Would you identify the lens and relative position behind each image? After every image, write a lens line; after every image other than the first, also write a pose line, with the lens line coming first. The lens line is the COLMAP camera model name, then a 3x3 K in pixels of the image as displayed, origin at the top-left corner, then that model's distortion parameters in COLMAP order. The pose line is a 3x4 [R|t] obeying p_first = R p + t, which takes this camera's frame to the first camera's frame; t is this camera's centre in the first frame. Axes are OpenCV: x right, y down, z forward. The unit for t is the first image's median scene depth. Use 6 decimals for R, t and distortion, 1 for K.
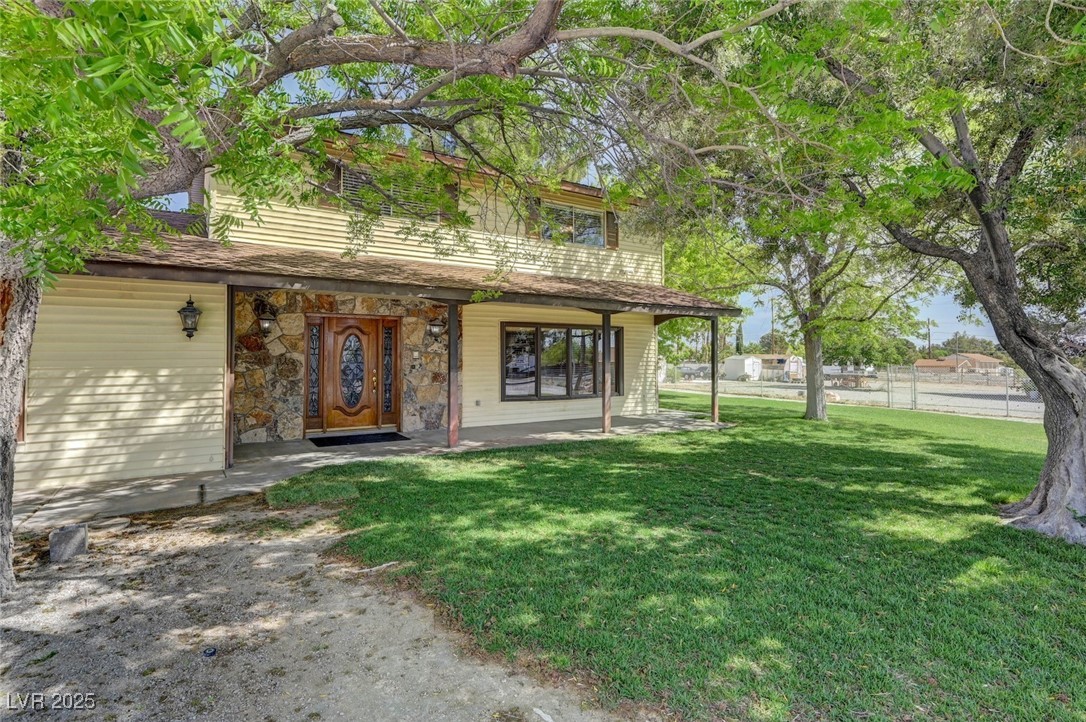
lens RADIAL K [[527.6, 0, 537.2], [0, 527.6, 351.6], [0, 0, 1]] dist [-0.001406, 0.000739]
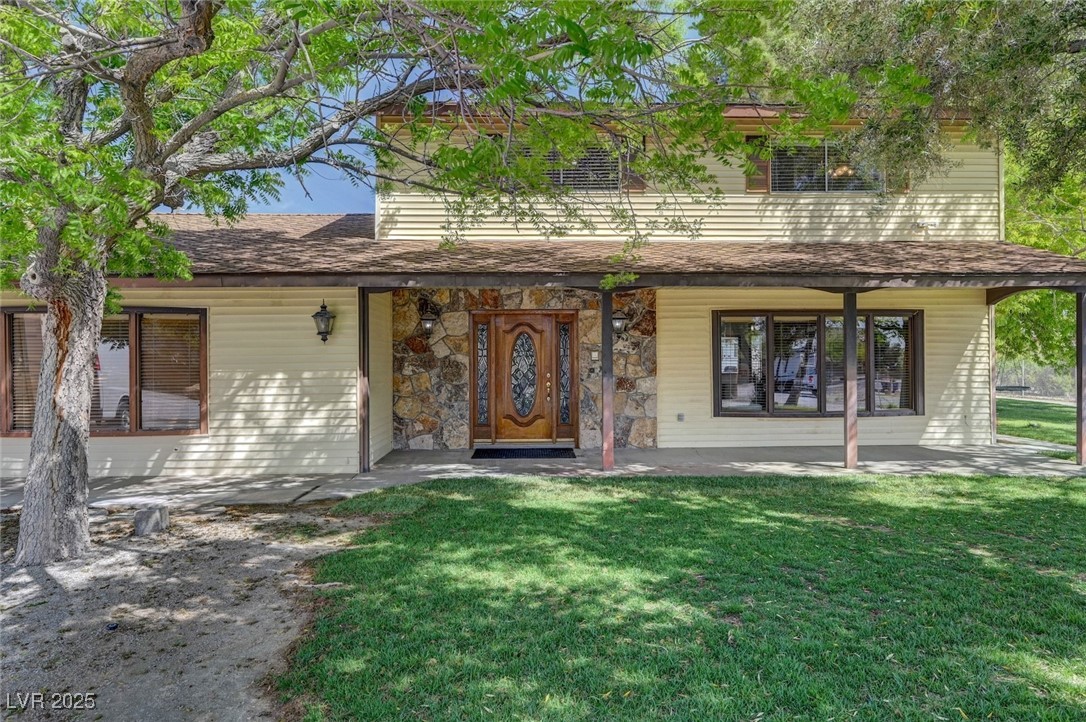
lens RADIAL K [[666.8, 0, 547.1], [0, 666.8, 361.2], [0, 0, 1]] dist [-0.000468, -0.001936]
pose [[0.862529, -0.004045, -0.505992, 0.354029], [0.012186, 0.999844, 0.012778, 0.000895], [0.505861, -0.017188, 0.862443, 0.103404]]
